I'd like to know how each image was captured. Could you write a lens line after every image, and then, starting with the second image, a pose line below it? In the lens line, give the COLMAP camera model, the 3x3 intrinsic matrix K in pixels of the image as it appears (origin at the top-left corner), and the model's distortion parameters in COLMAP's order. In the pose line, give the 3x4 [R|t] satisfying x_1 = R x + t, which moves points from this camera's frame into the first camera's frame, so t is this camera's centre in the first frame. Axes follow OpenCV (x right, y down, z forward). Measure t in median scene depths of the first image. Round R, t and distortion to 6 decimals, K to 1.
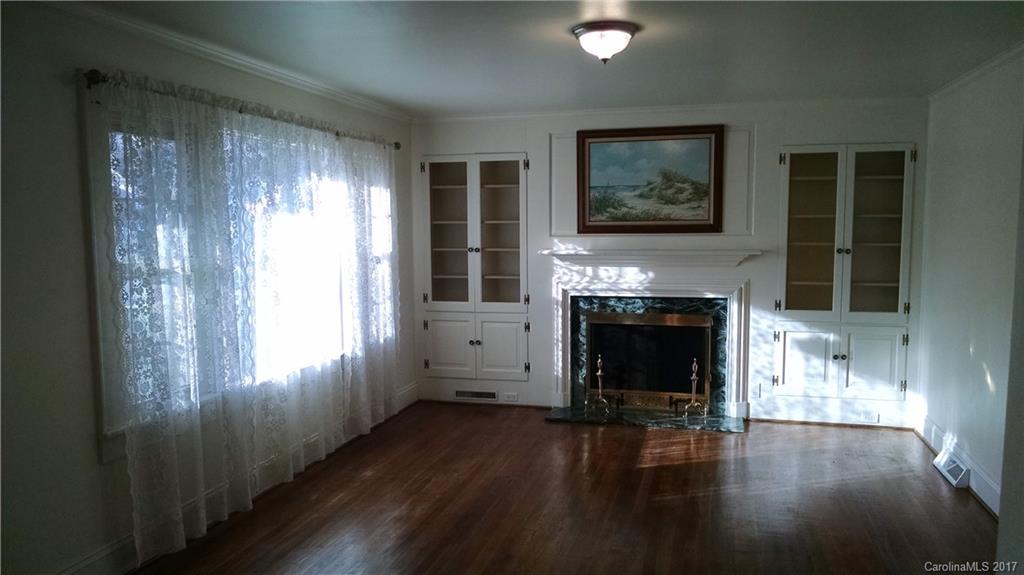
lens RADIAL K [[772.8, 0, 514.5], [0, 772.8, 295.5], [0, 0, 1]] dist [0.048448, -0.104873]
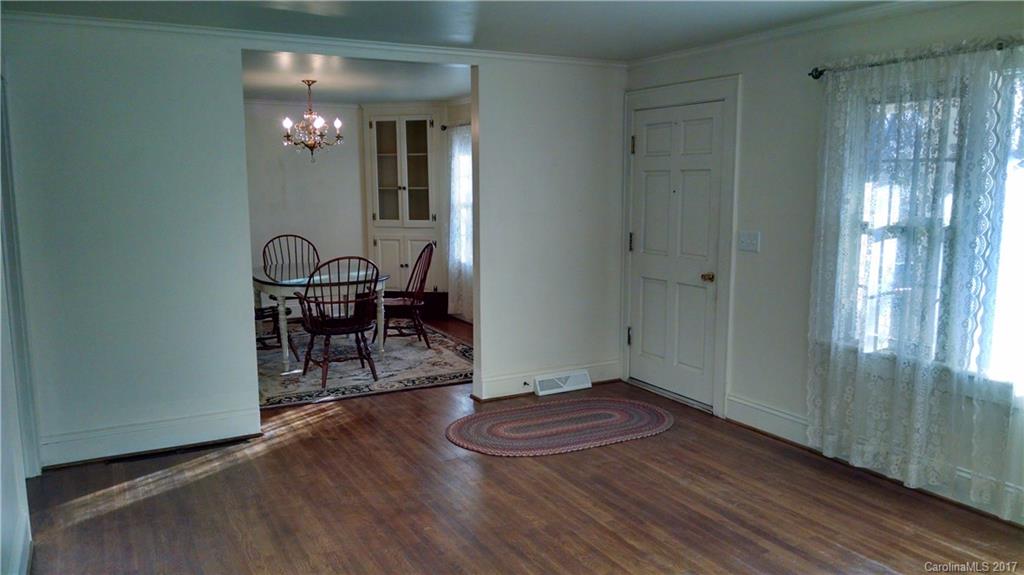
lens RADIAL K [[772.8, 0, 514.5], [0, 772.8, 295.5], [0, 0, 1]] dist [0.048448, -0.104873]
pose [[-0.720148, 0.103536, -0.686051, 0.699157], [-0.061658, 0.975341, 0.211917, -0.136382], [0.691075, 0.194913, -0.696006, 1.432237]]
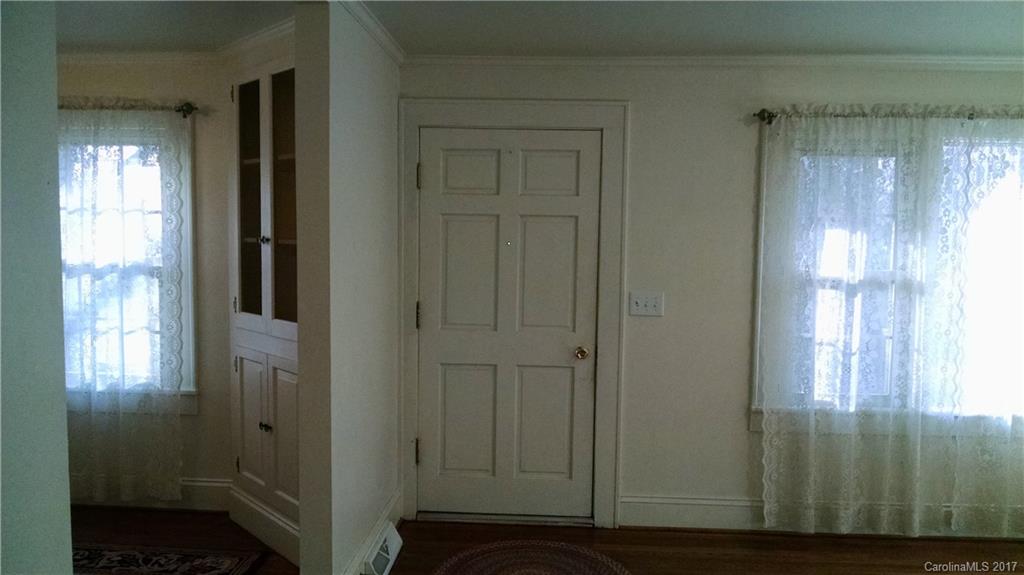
lens RADIAL K [[772.8, 0, 514.5], [0, 772.8, 295.5], [0, 0, 1]] dist [0.048448, -0.104873]
pose [[0.210233, 0.088111, -0.973673, 0.510390], [-0.105961, 0.992117, 0.066902, -0.033777], [0.971892, 0.089107, 0.217913, 0.322610]]
